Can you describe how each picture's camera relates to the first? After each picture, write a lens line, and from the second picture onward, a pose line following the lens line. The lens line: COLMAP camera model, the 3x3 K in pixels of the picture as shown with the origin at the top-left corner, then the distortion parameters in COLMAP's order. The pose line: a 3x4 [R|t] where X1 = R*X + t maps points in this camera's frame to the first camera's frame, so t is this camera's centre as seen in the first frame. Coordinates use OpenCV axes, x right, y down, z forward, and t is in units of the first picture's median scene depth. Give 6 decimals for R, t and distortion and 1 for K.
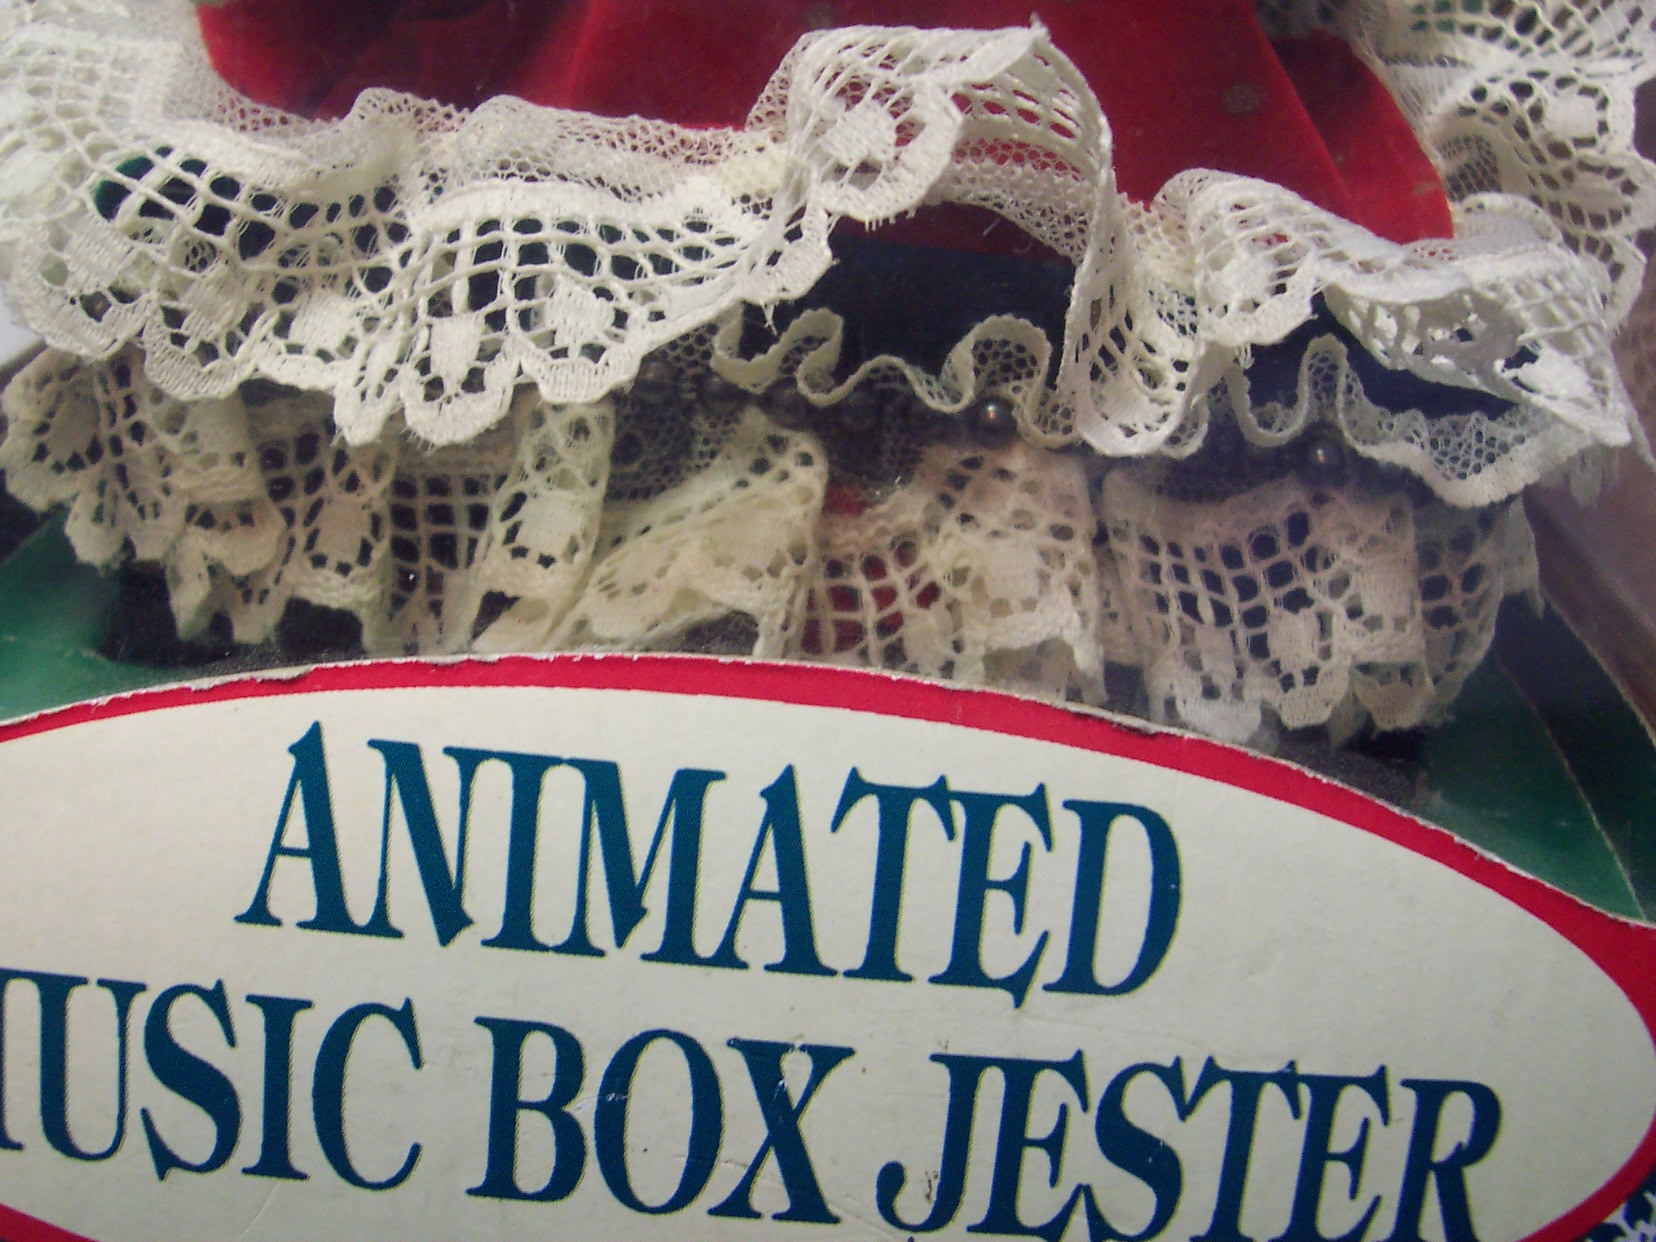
lens RADIAL K [[1809.9, 0, 834.1], [0, 1809.9, 619.0], [0, 0, 1]] dist [-0.153797, 0.000000]
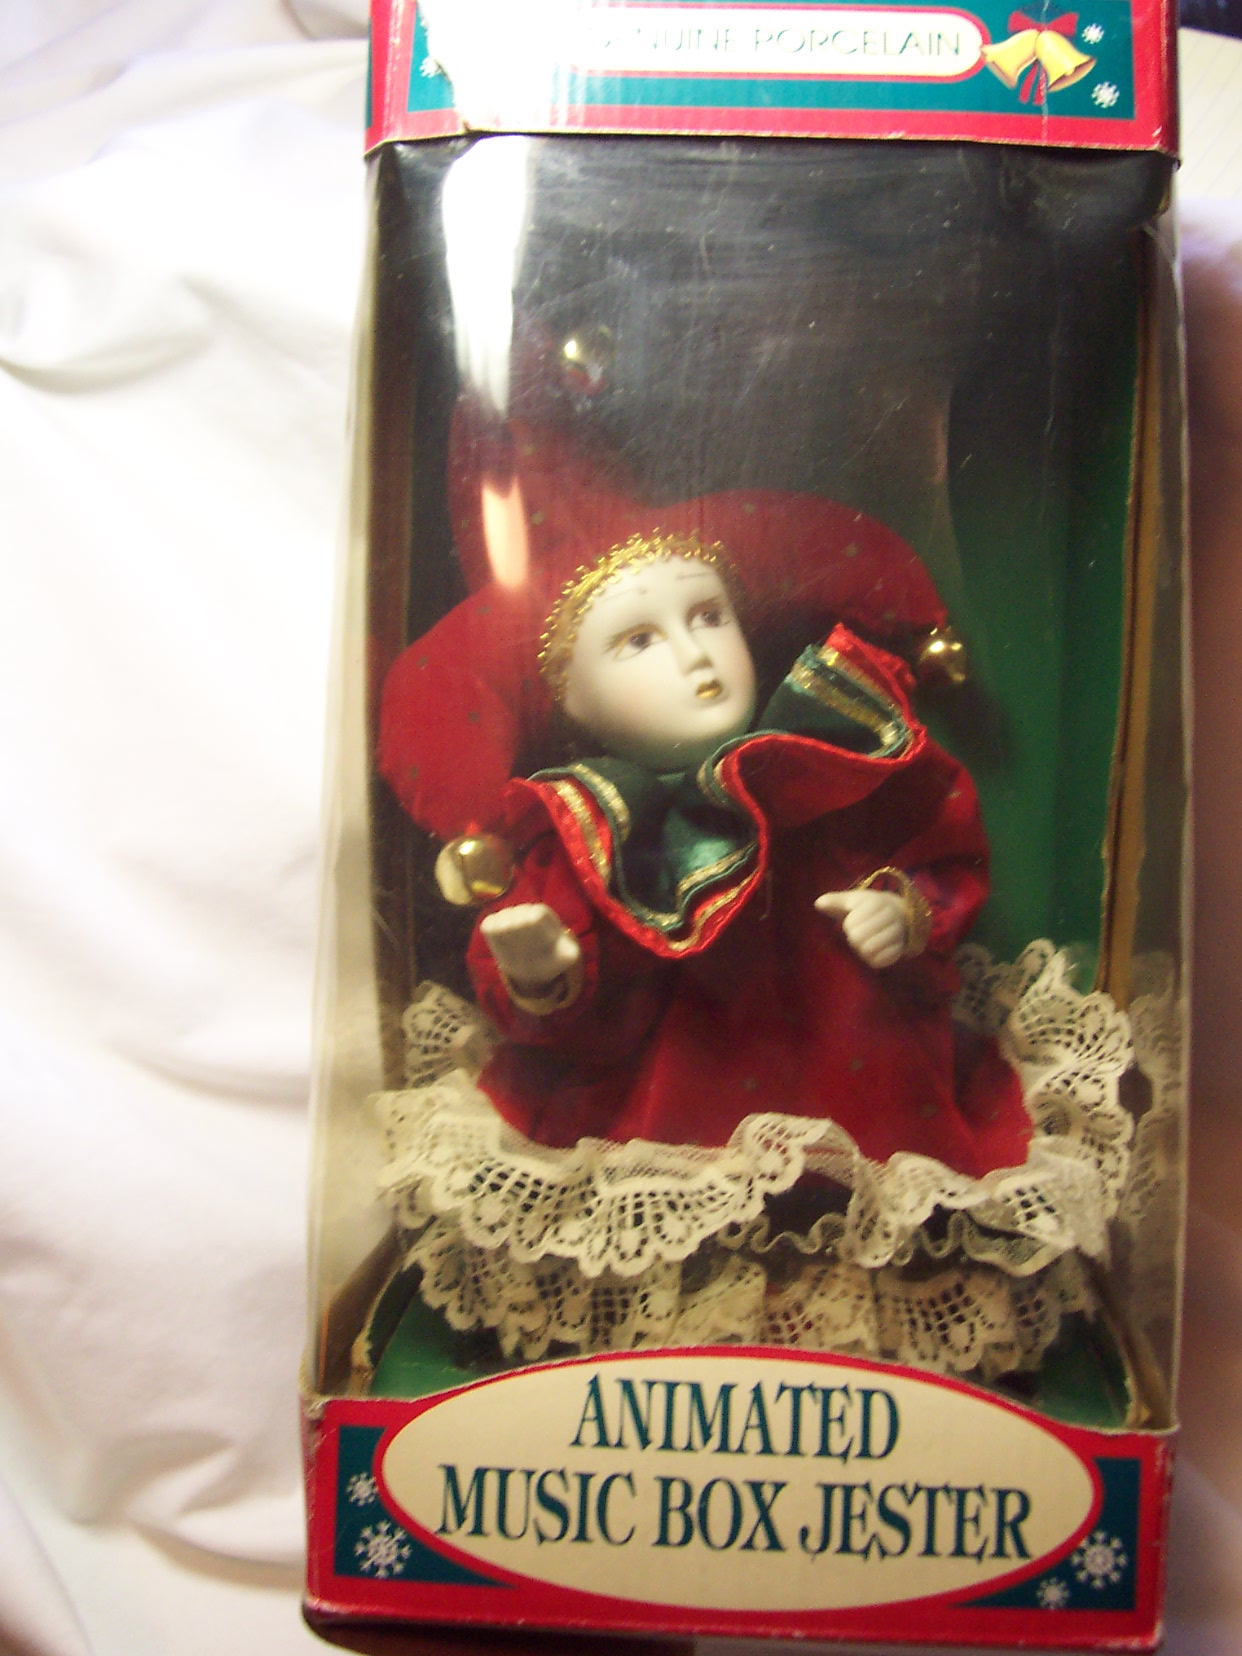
lens RADIAL K [[1809.9, 0, 593.3], [0, 1809.9, 860.5], [0, 0, 1]] dist [-0.153797, 0.000000]
pose [[0.994458, -0.067229, -0.080831, -0.002110], [0.039649, 0.951879, -0.303898, 0.140231], [0.097372, 0.299009, 0.949269, -1.935803]]
